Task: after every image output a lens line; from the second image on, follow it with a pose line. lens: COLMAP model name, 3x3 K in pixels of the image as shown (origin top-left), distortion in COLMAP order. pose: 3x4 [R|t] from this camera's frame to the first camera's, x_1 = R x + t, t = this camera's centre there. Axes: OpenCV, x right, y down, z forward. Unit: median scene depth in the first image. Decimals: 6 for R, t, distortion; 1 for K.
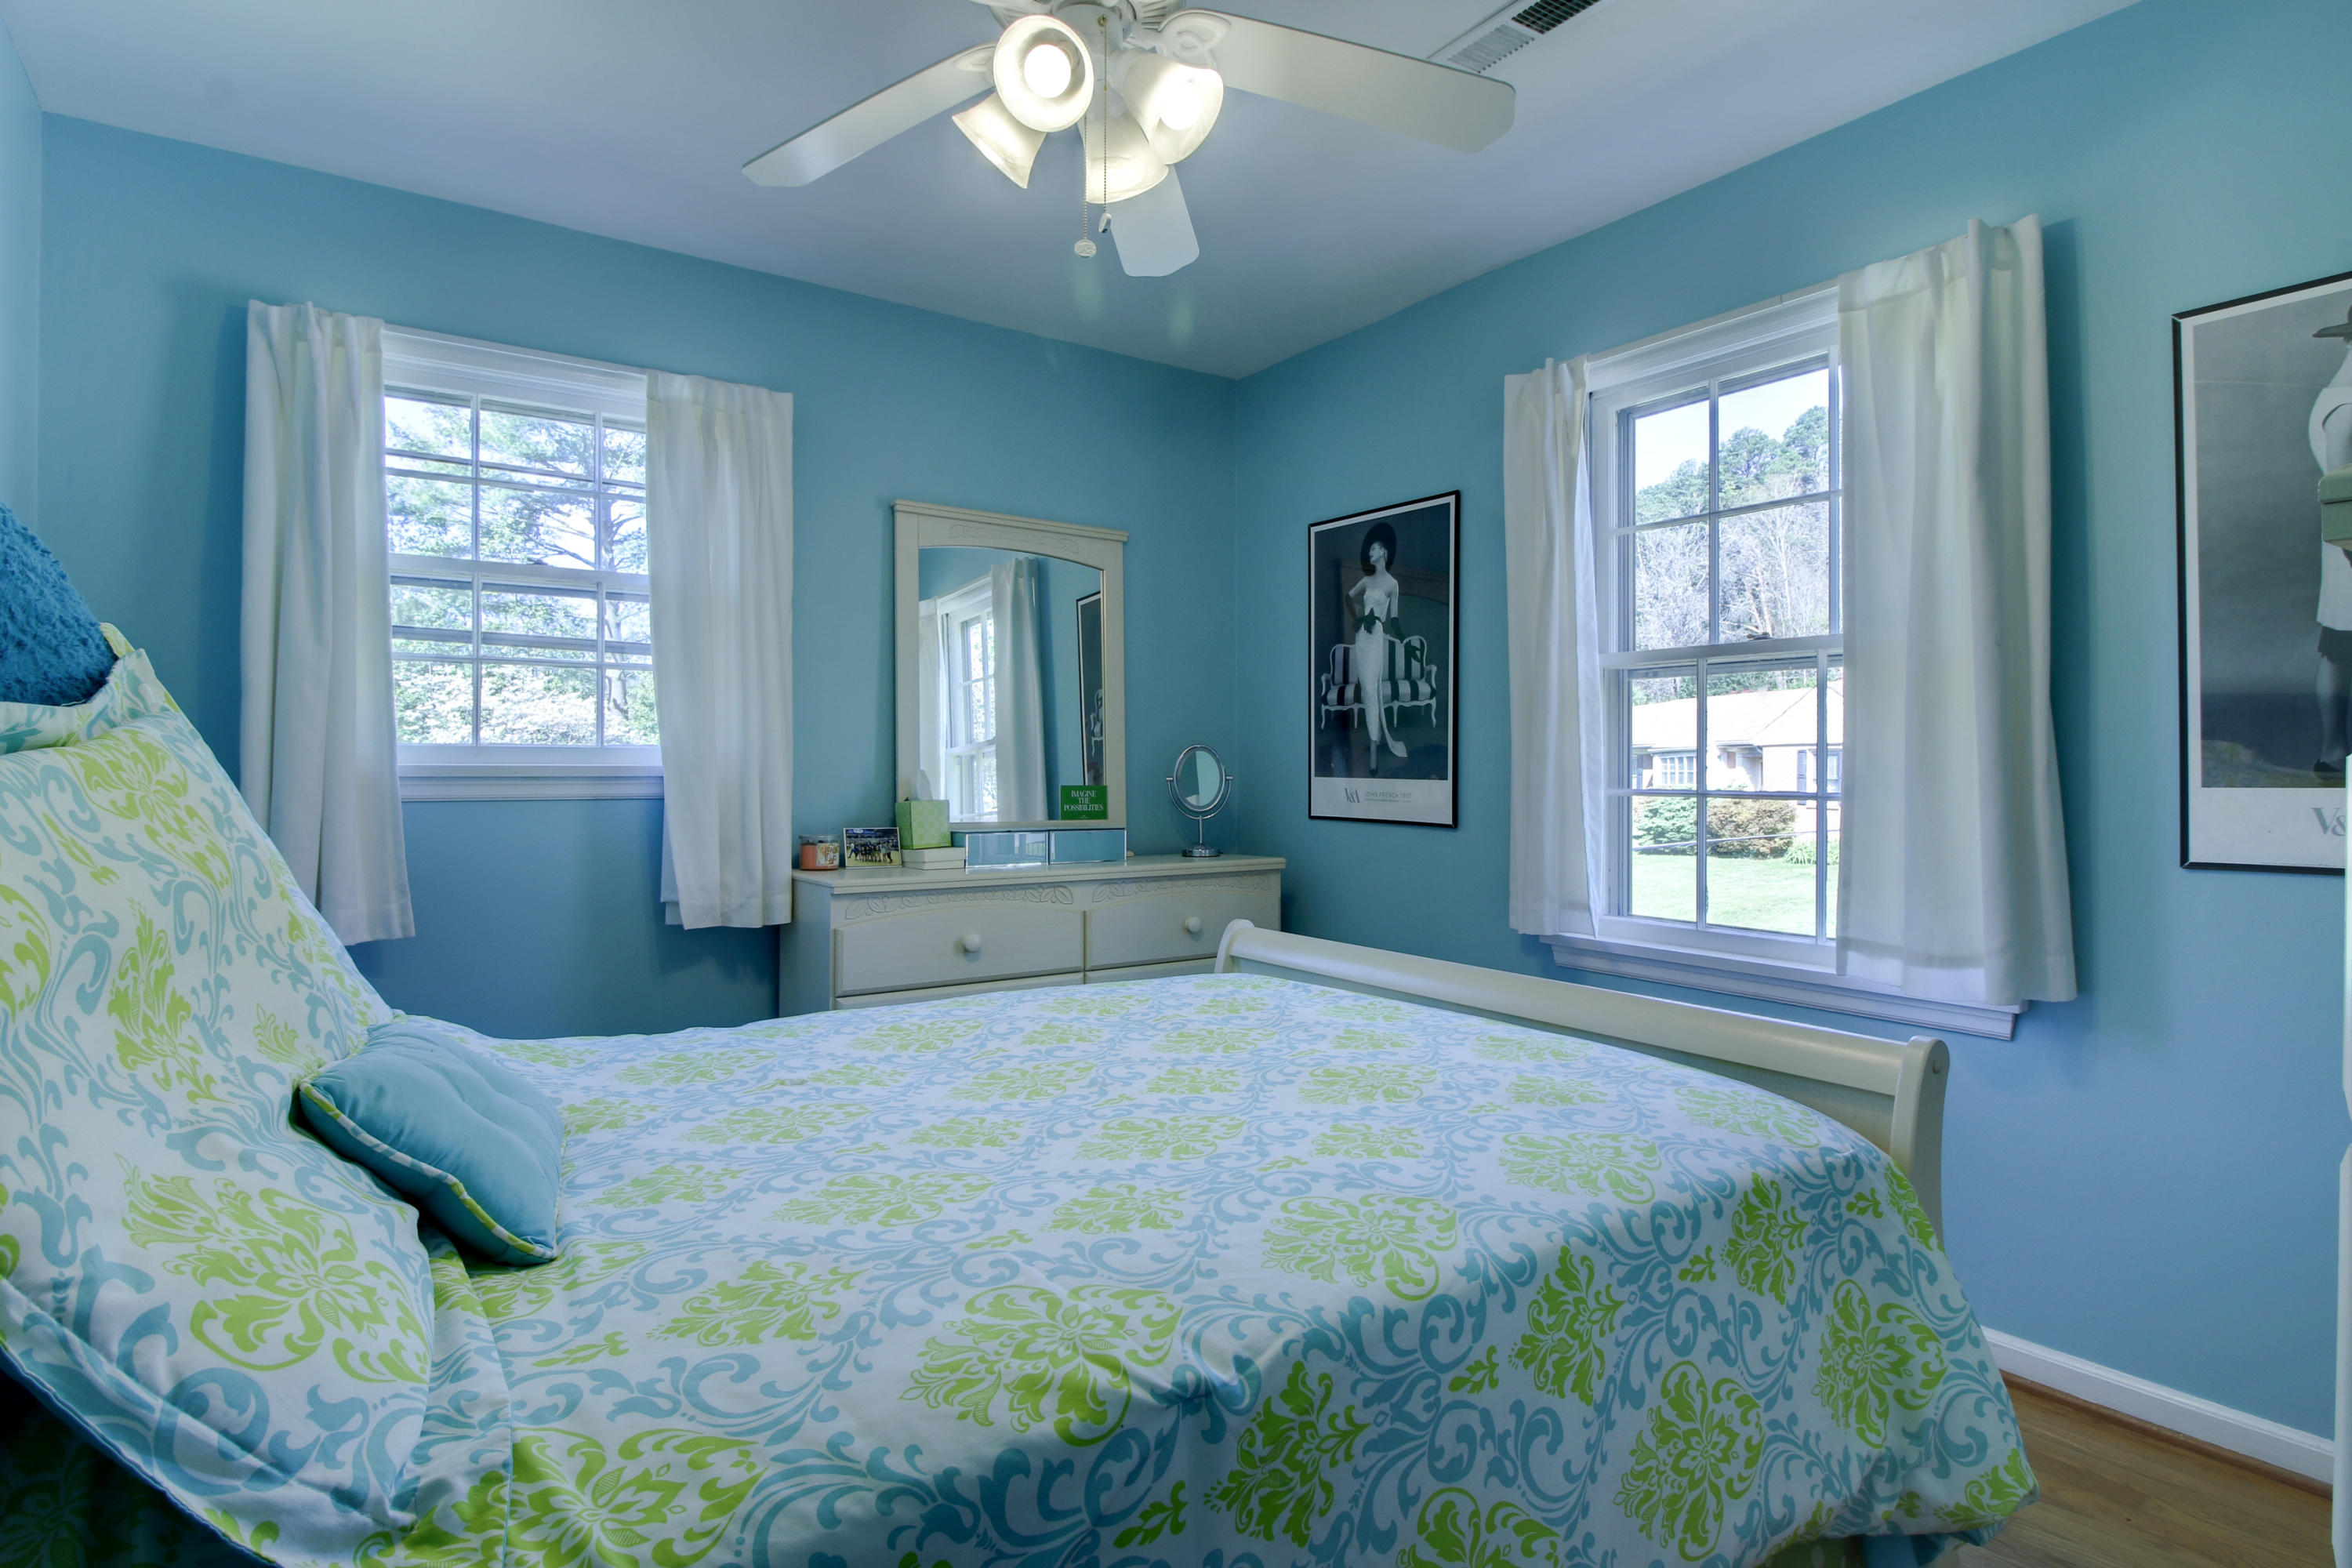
lens RADIAL K [[1252.8, 0, 1172.5], [0, 1252.8, 751.2], [0, 0, 1]] dist [0.006810, -0.014368]
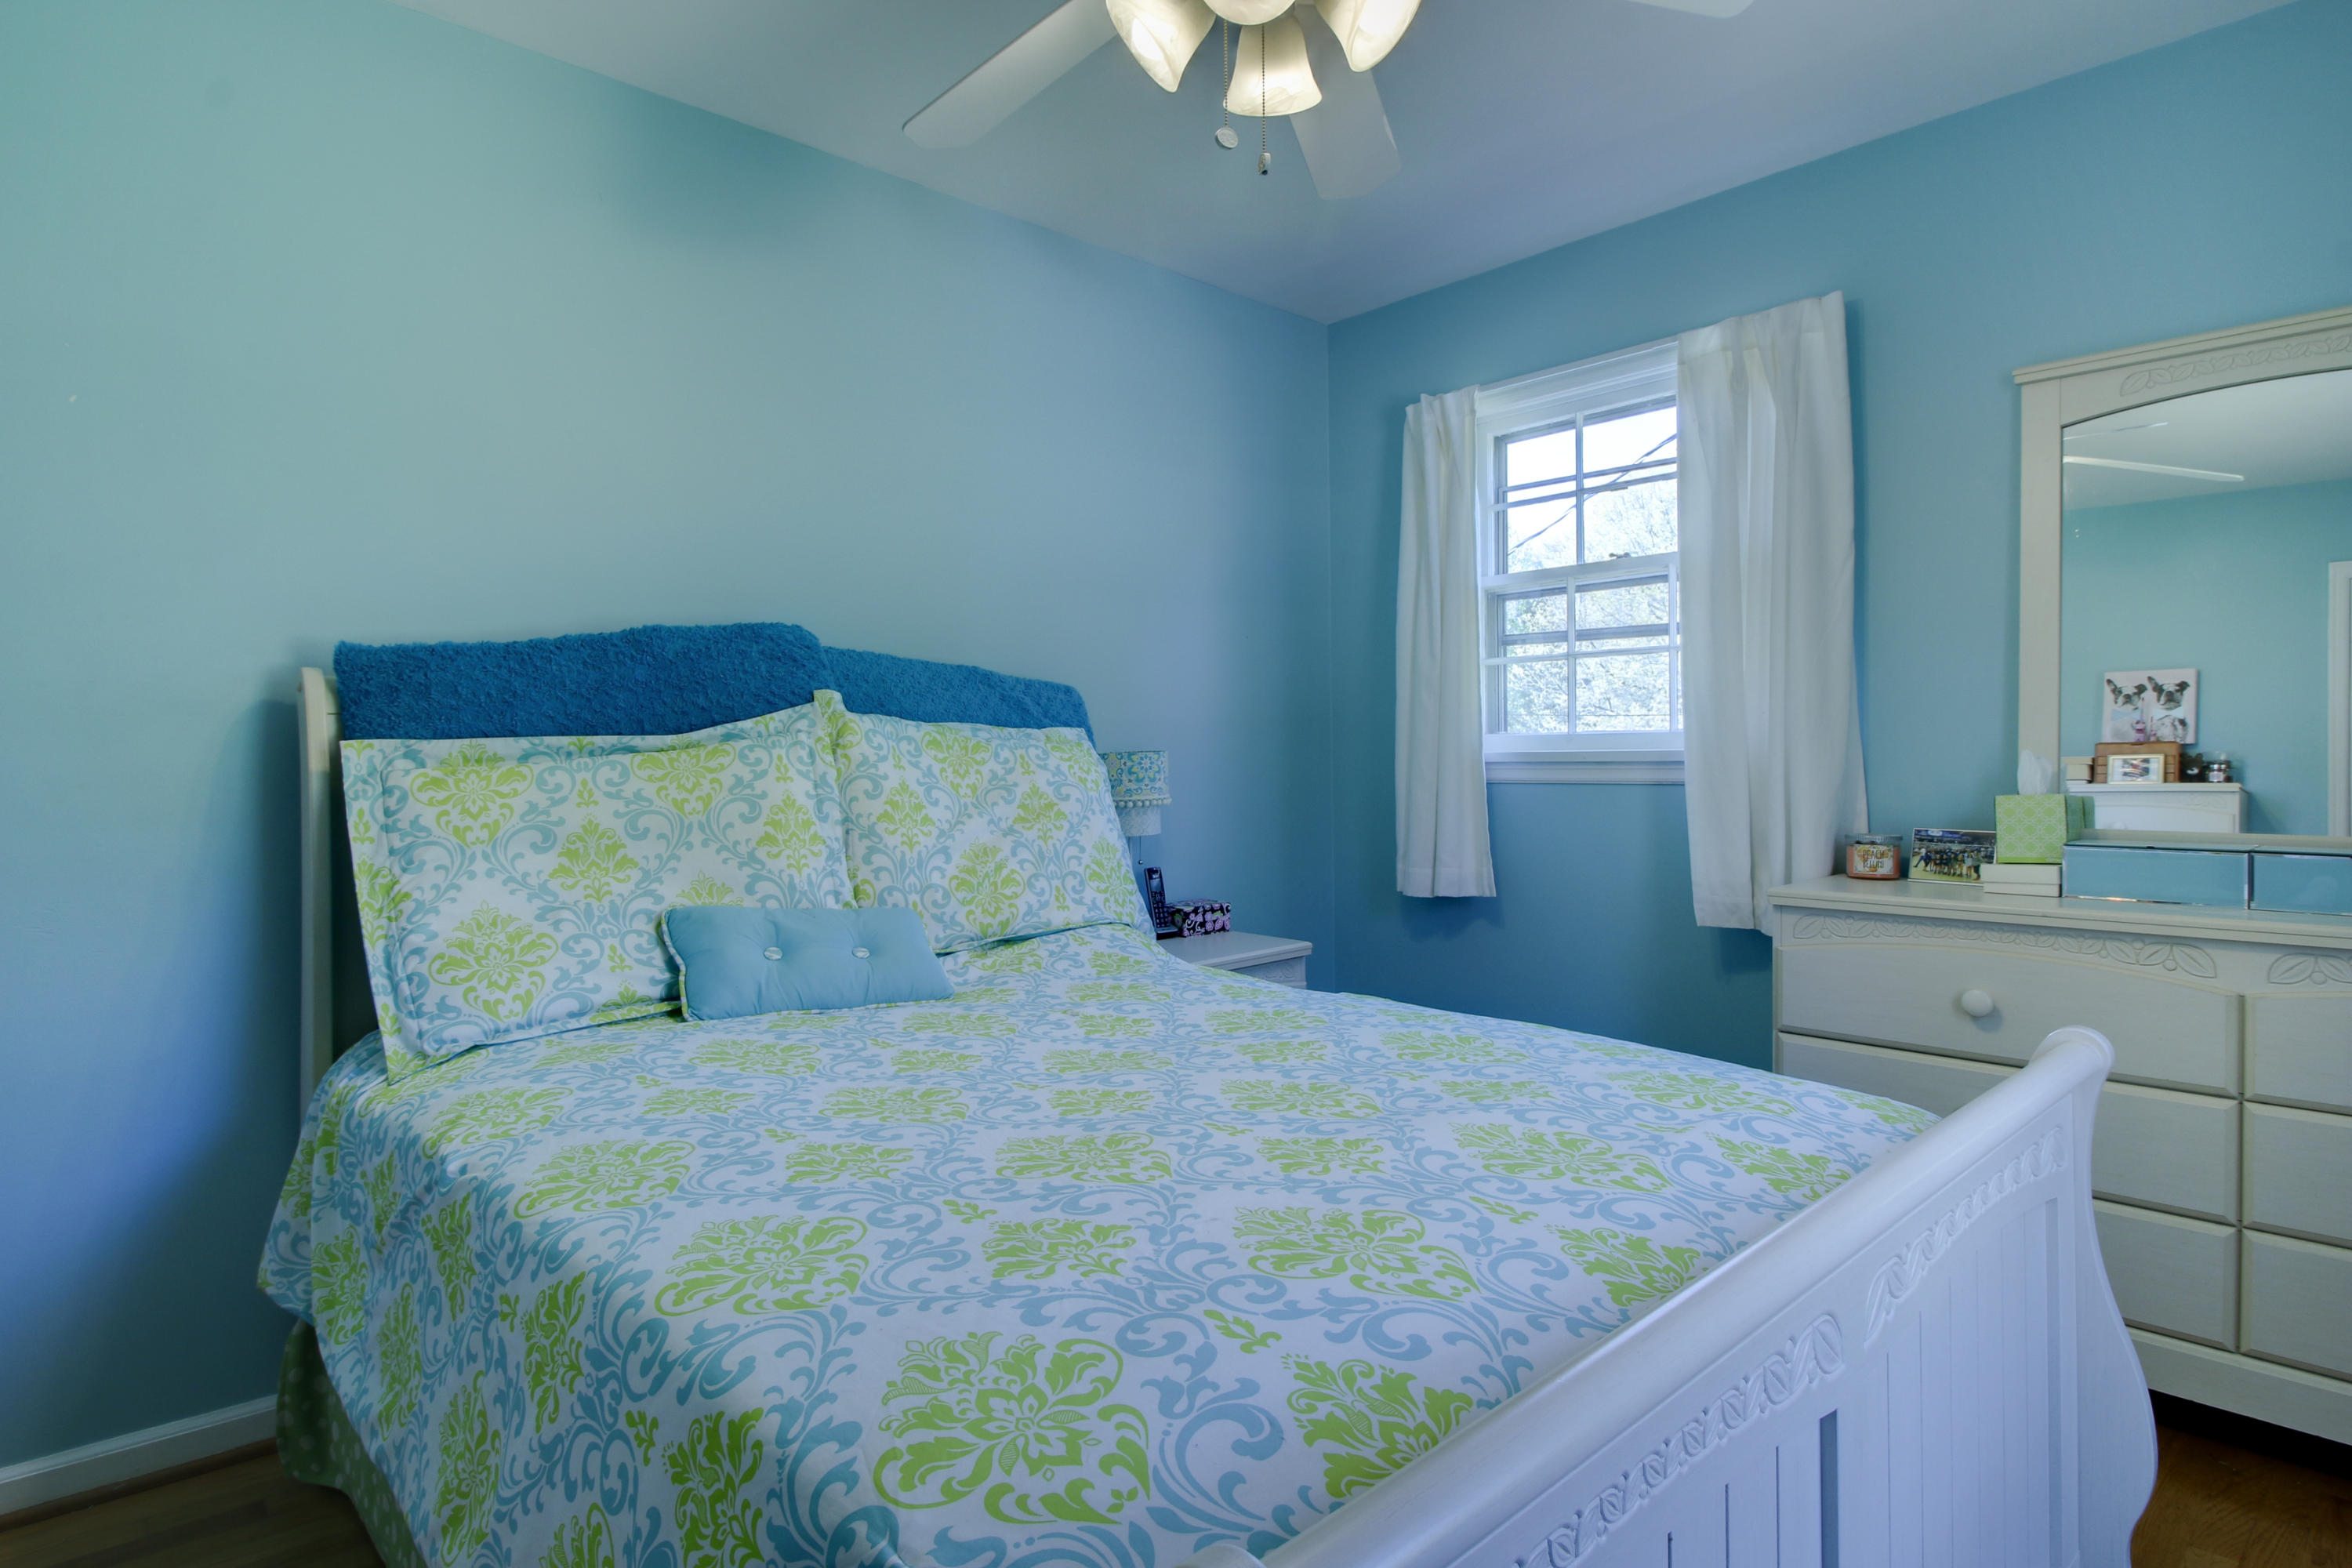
lens RADIAL K [[1252.8, 0, 1172.5], [0, 1252.8, 751.2], [0, 0, 1]] dist [0.006810, -0.014368]
pose [[0.126582, -0.009711, -0.991909, 0.756779], [0.022632, 0.999720, -0.006899, 0.016104], [0.991698, -0.021575, 0.126766, 0.777215]]
